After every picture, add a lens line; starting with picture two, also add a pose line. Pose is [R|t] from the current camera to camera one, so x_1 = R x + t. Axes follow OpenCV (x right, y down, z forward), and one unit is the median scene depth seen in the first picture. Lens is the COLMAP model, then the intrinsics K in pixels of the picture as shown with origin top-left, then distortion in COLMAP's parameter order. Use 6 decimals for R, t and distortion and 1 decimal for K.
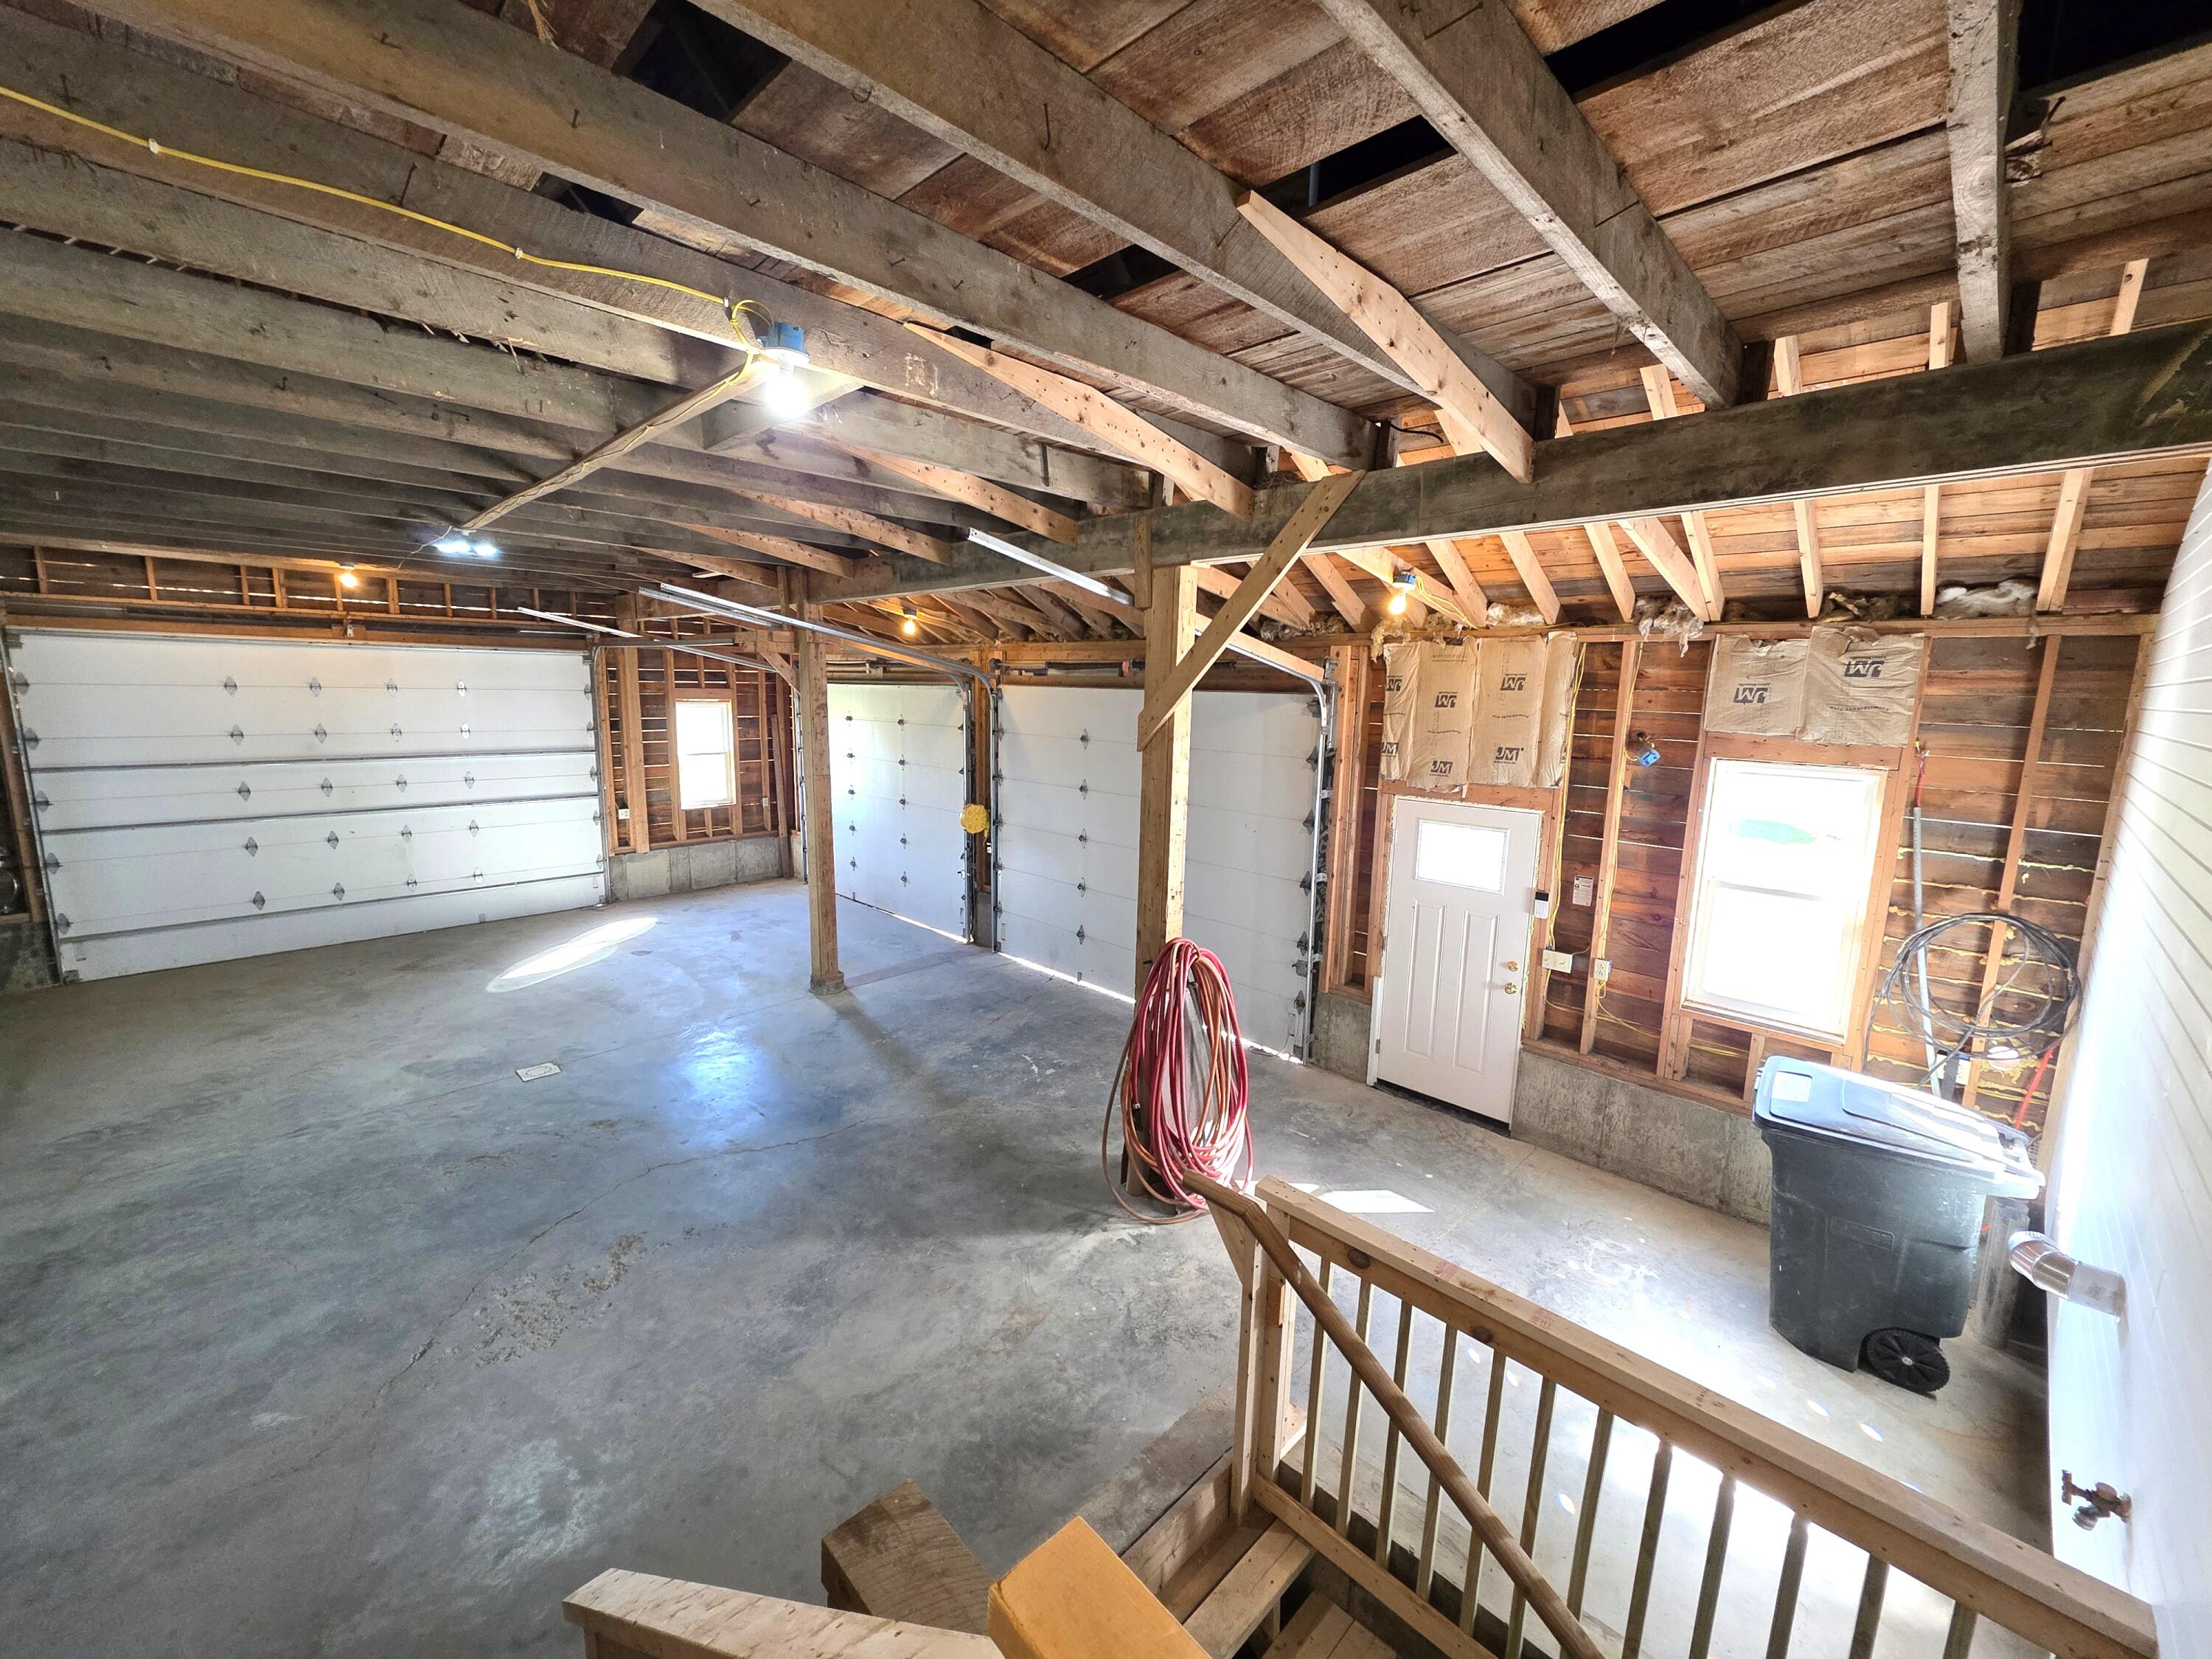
lens RADIAL K [[881.8, 0, 1093.0], [0, 881.8, 829.3], [0, 0, 1]] dist [0.003472, -0.000354]
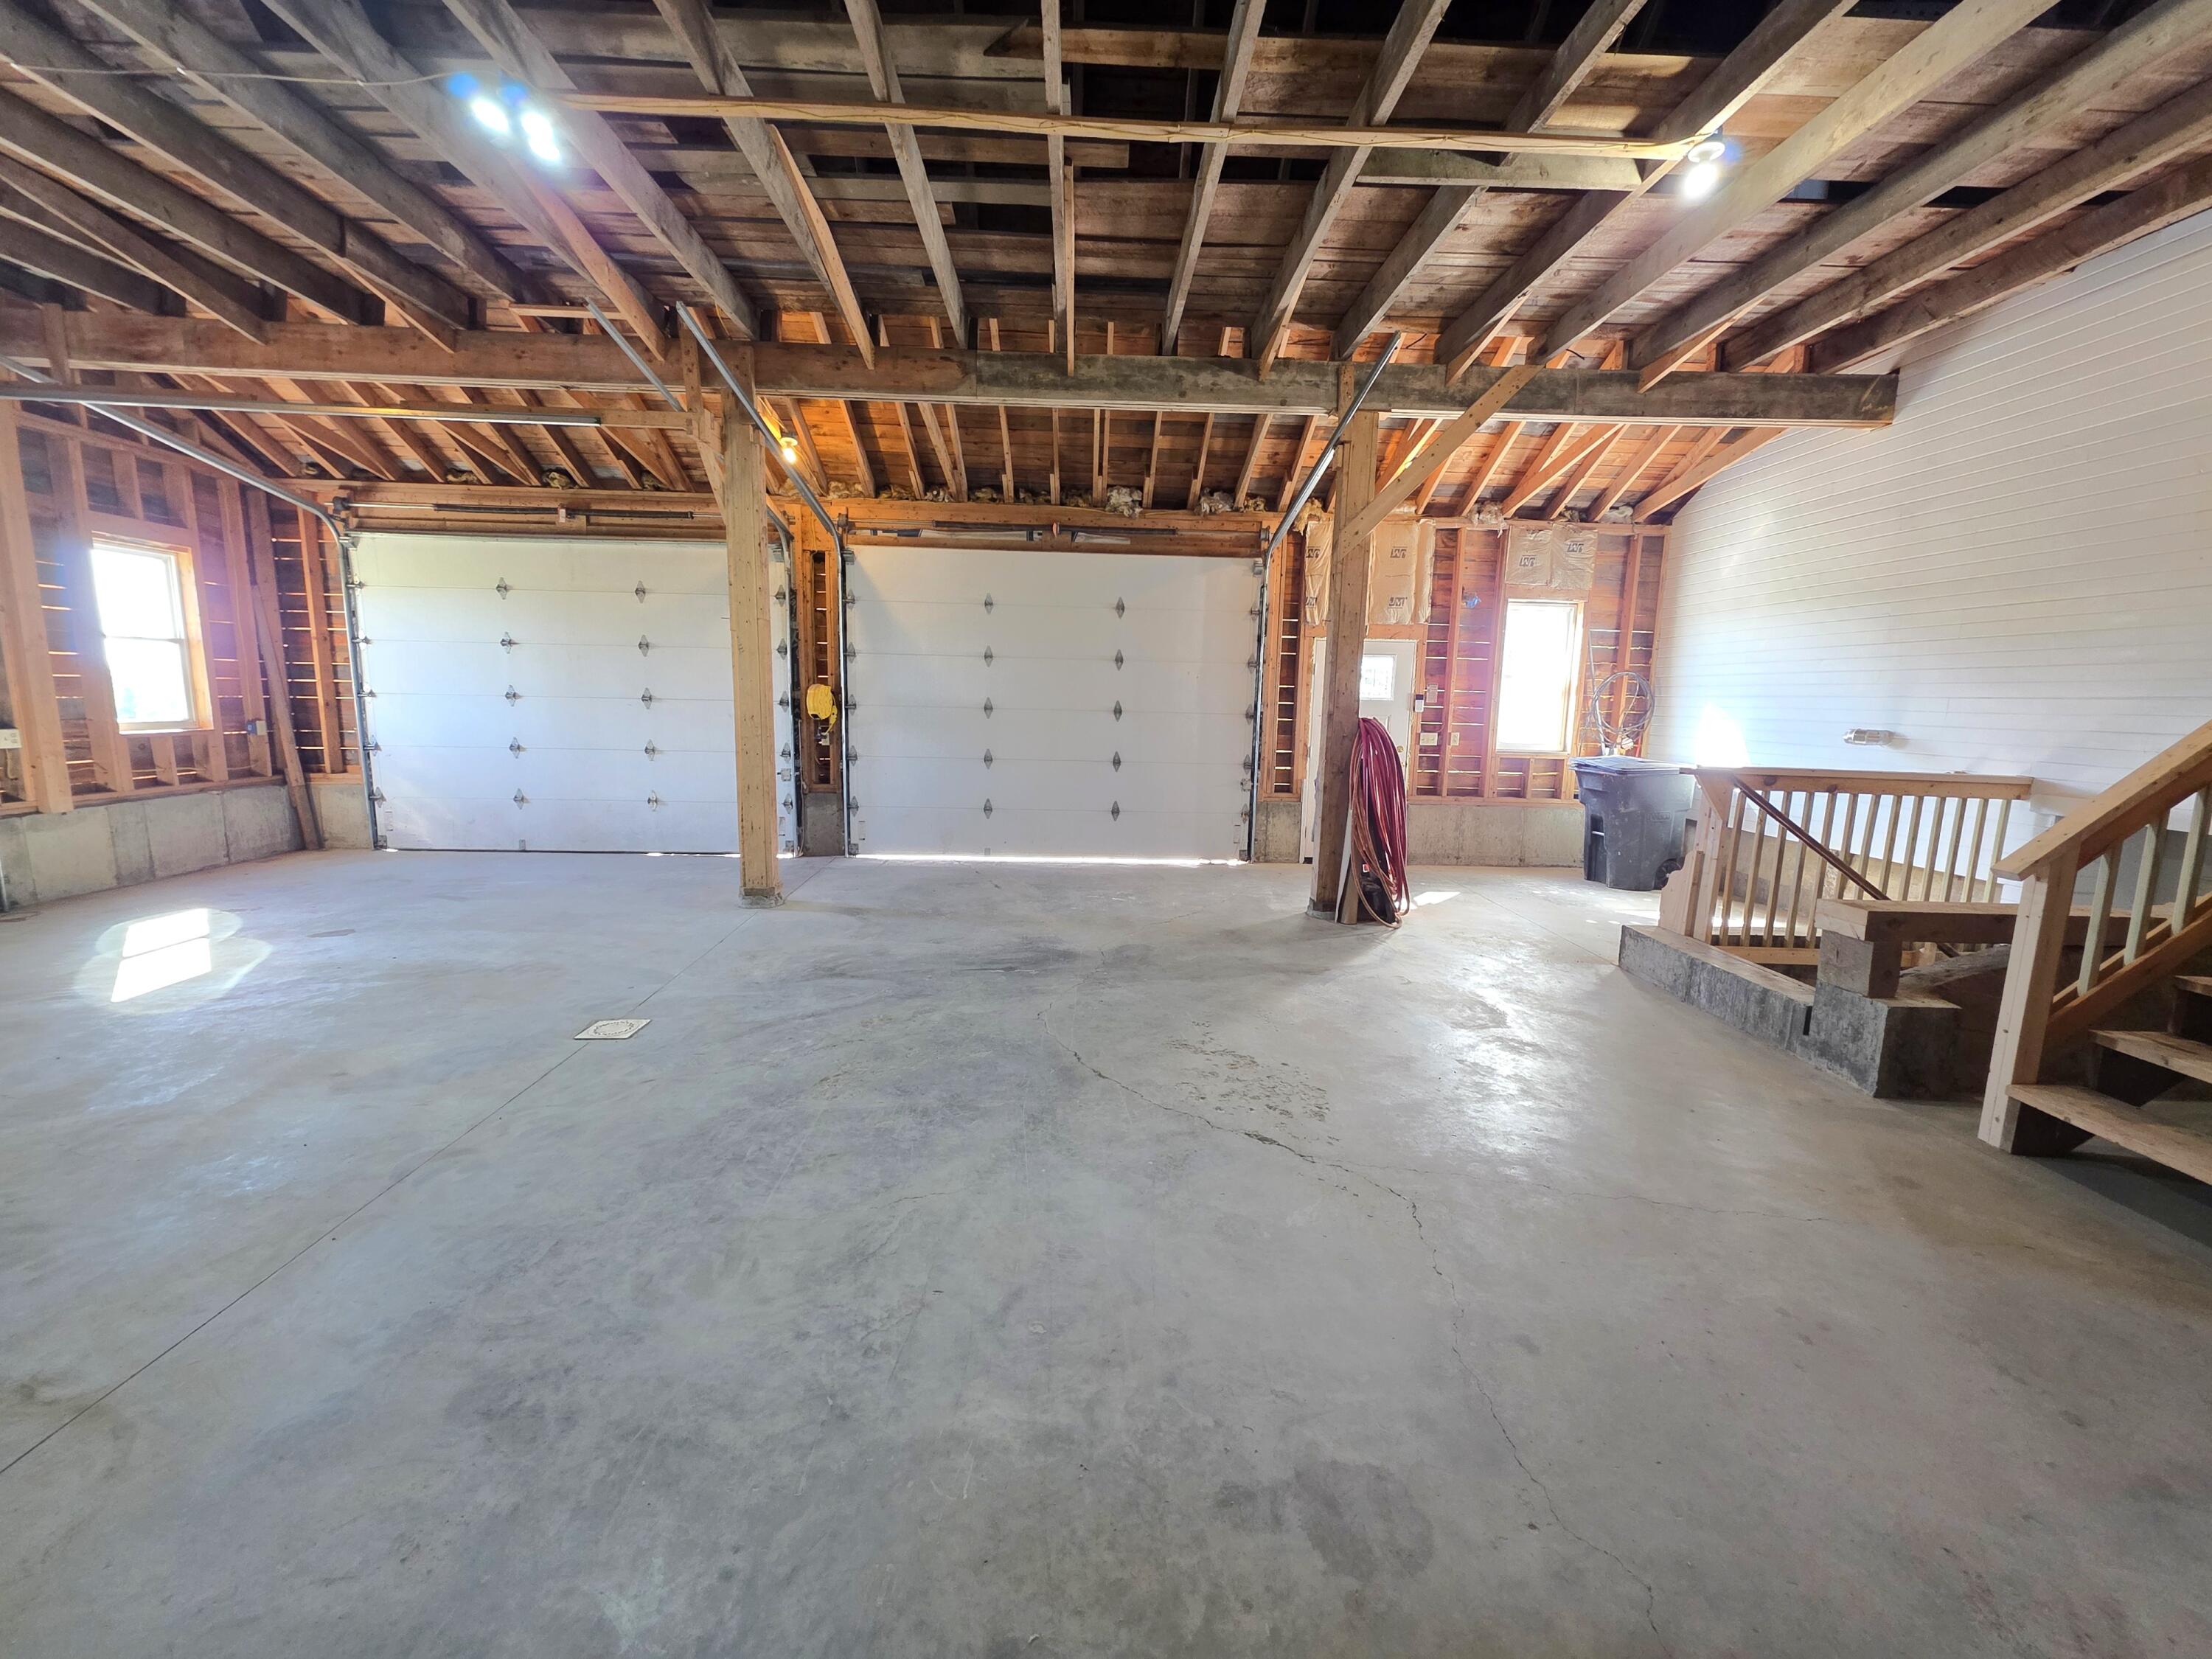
lens RADIAL K [[881.8, 0, 1093.9], [0, 881.8, 830.5], [0, 0, 1]] dist [0.003472, -0.000354]
pose [[0.679983, -0.114632, 0.724212, -0.991689], [0.109054, 0.992529, 0.054709, 0.158464], [-0.725073, 0.041777, 0.687404, 0.373333]]
